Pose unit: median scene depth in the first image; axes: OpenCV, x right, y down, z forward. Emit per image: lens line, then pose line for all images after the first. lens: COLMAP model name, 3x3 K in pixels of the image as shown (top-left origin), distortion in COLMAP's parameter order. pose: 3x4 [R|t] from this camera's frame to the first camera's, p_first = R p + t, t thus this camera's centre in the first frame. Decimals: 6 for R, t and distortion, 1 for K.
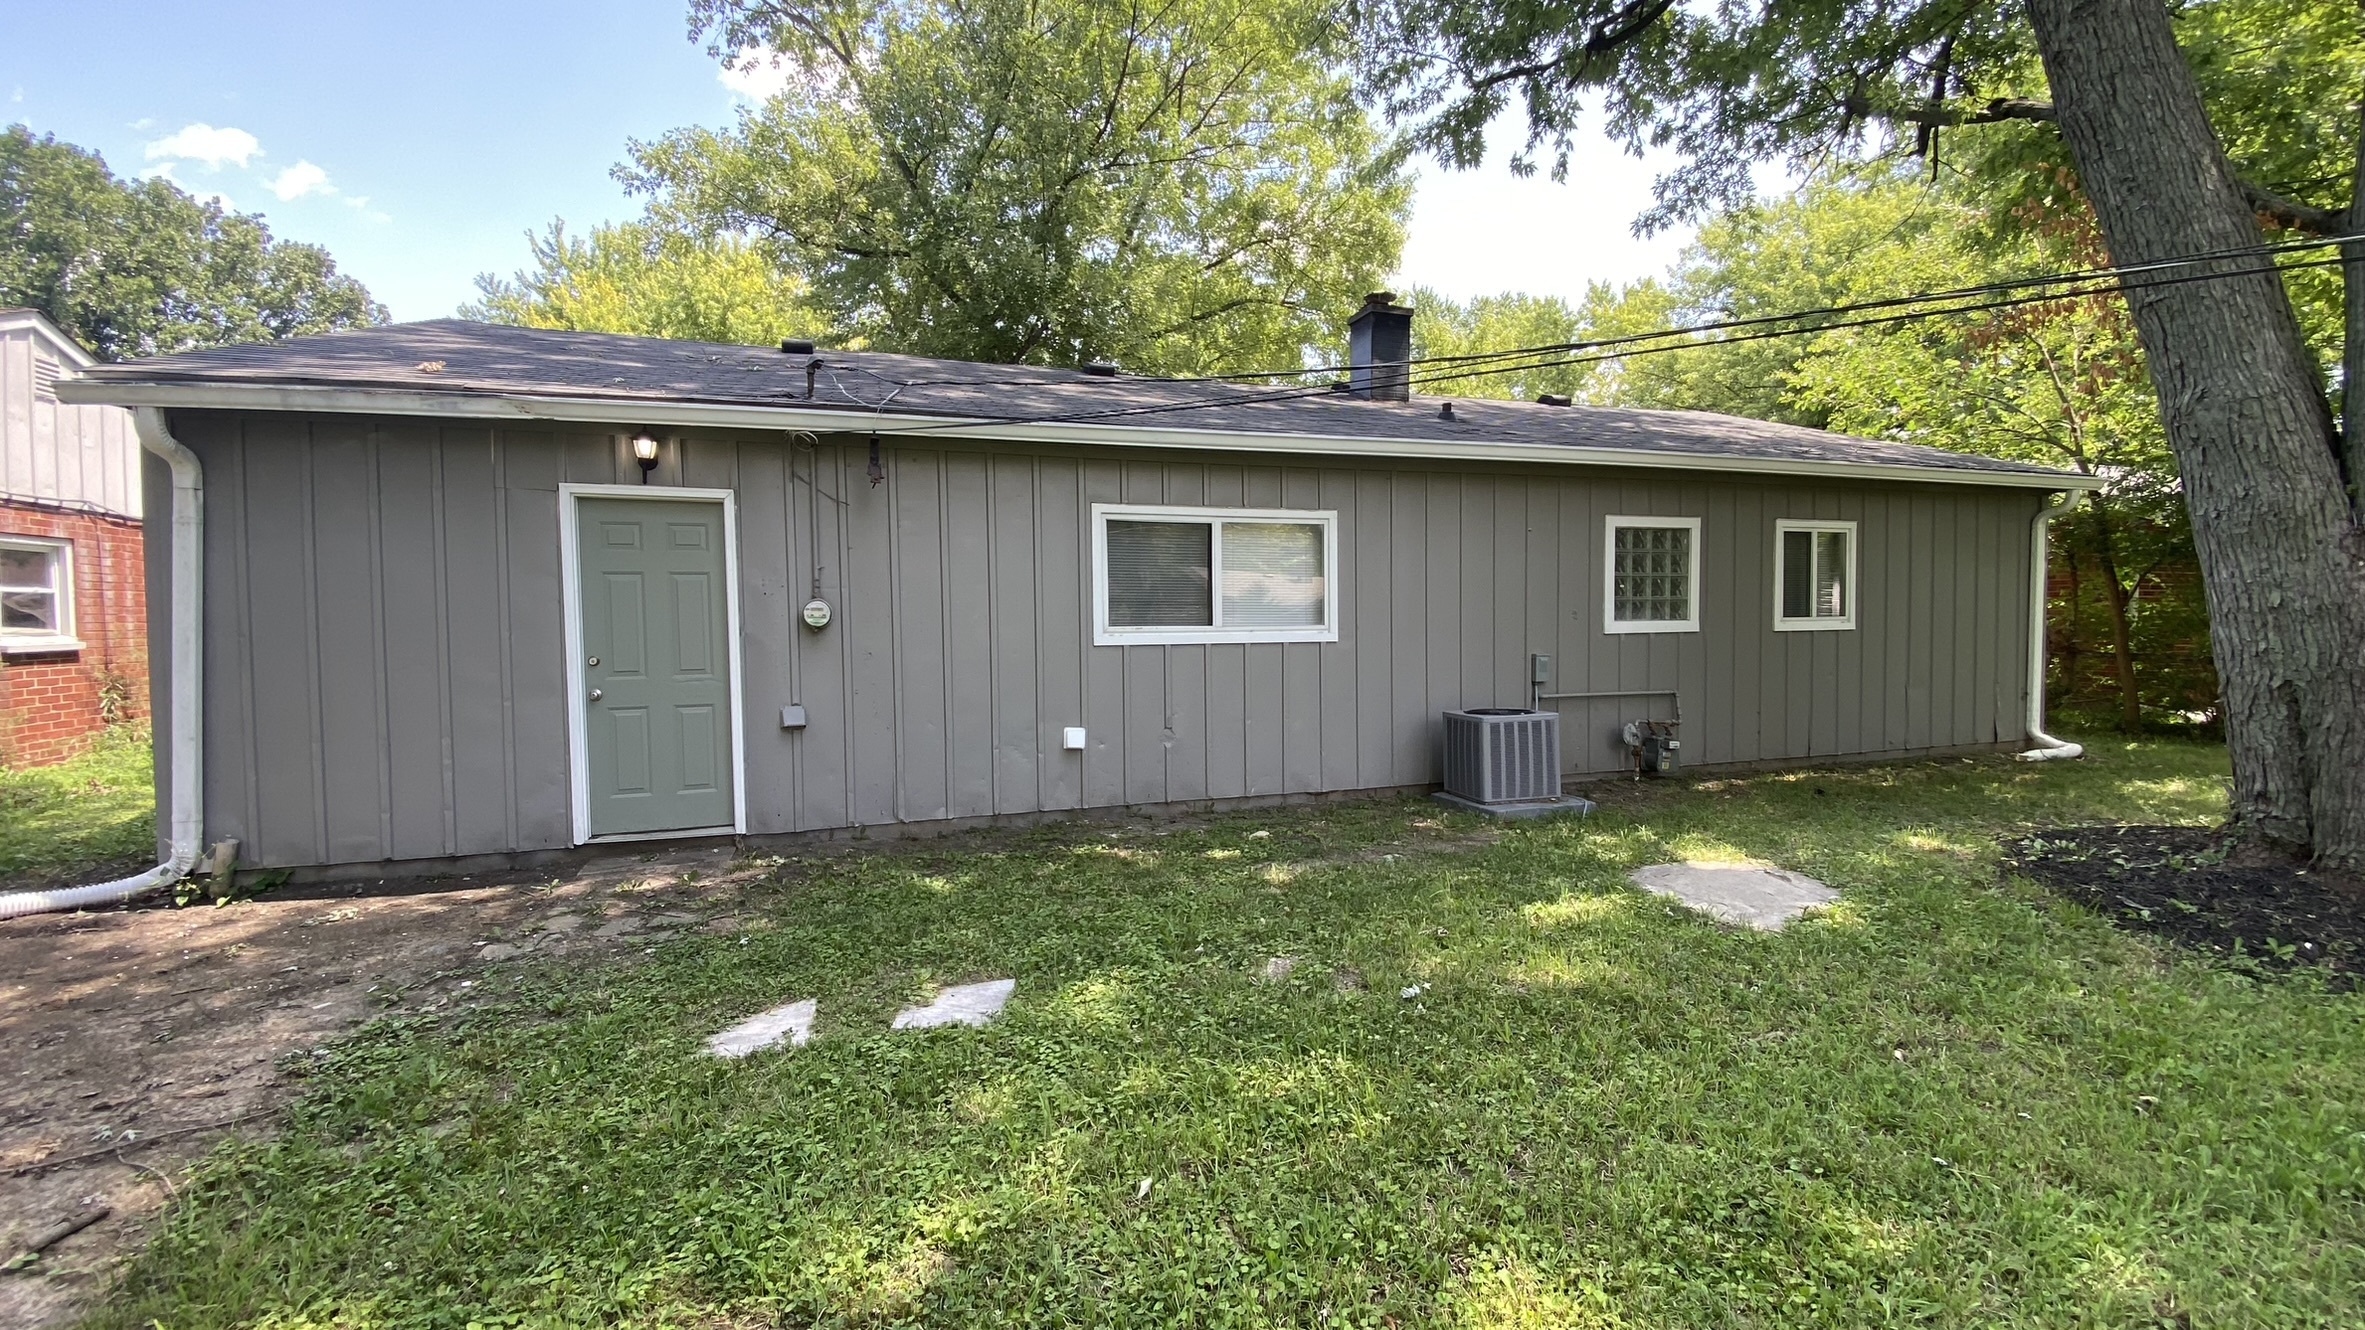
lens RADIAL K [[969.9, 0, 1185.2], [0, 969.9, 661.2], [0, 0, 1]] dist [-0.030182, -0.001355]
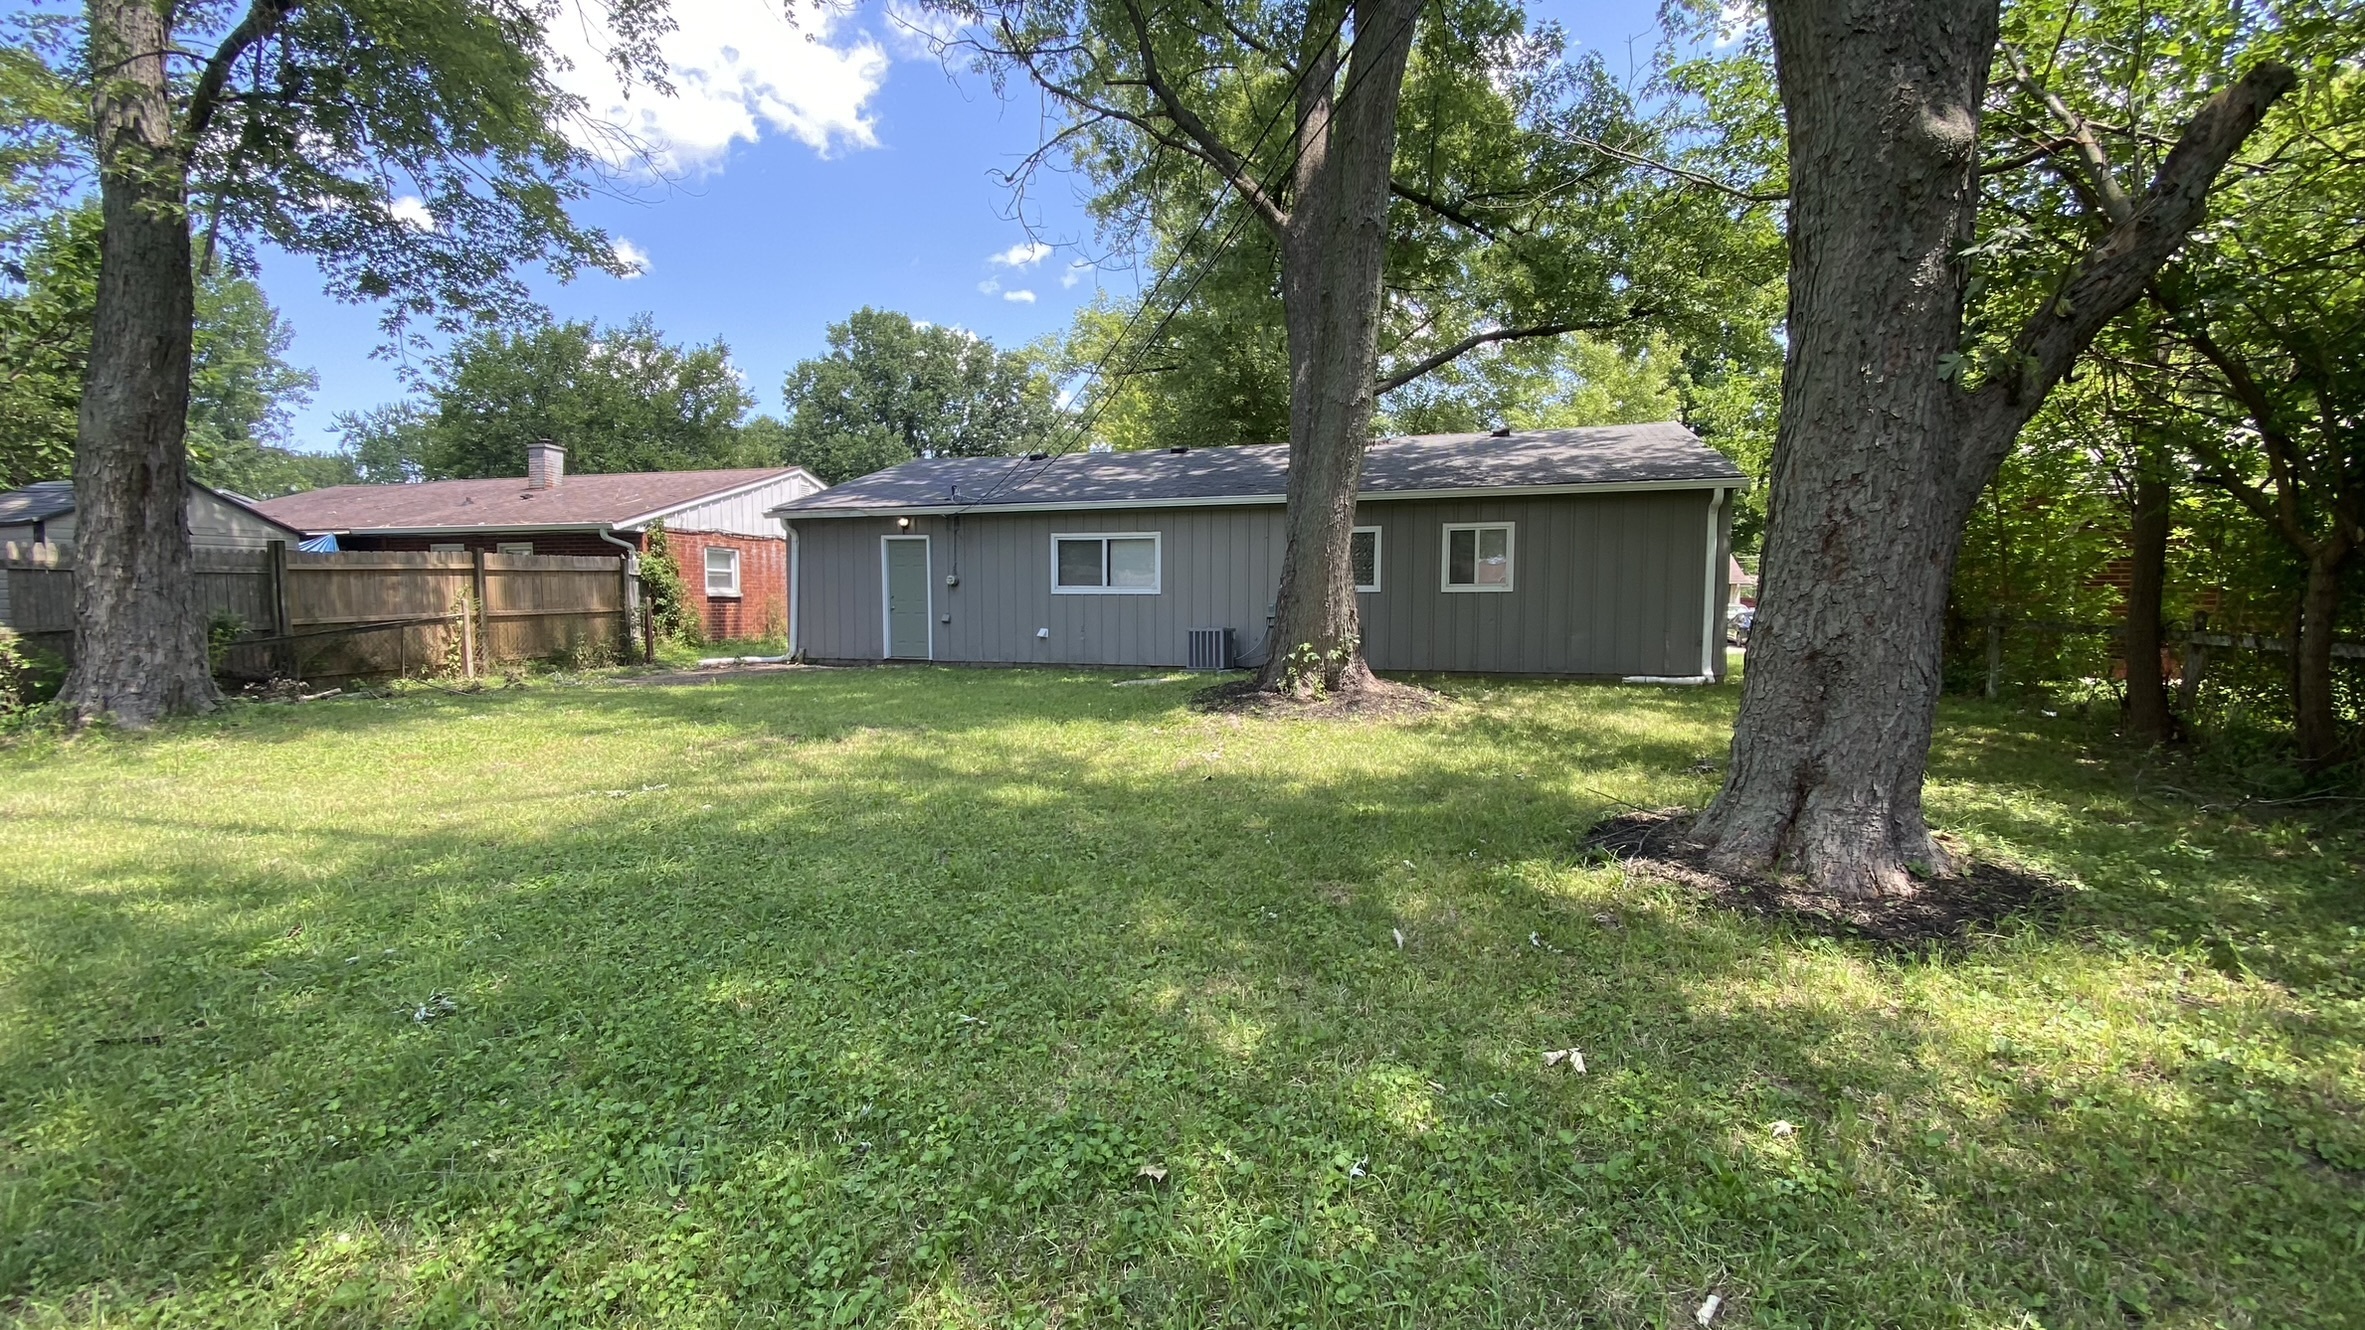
lens RADIAL K [[969.9, 0, 1183.5], [0, 969.9, 667.0], [0, 0, 1]] dist [-0.030182, -0.001355]
pose [[0.824950, 0.038960, -0.563861, 1.179023], [-0.042361, 0.999077, 0.007056, 0.102525], [0.563616, 0.018065, 0.825839, -0.601867]]
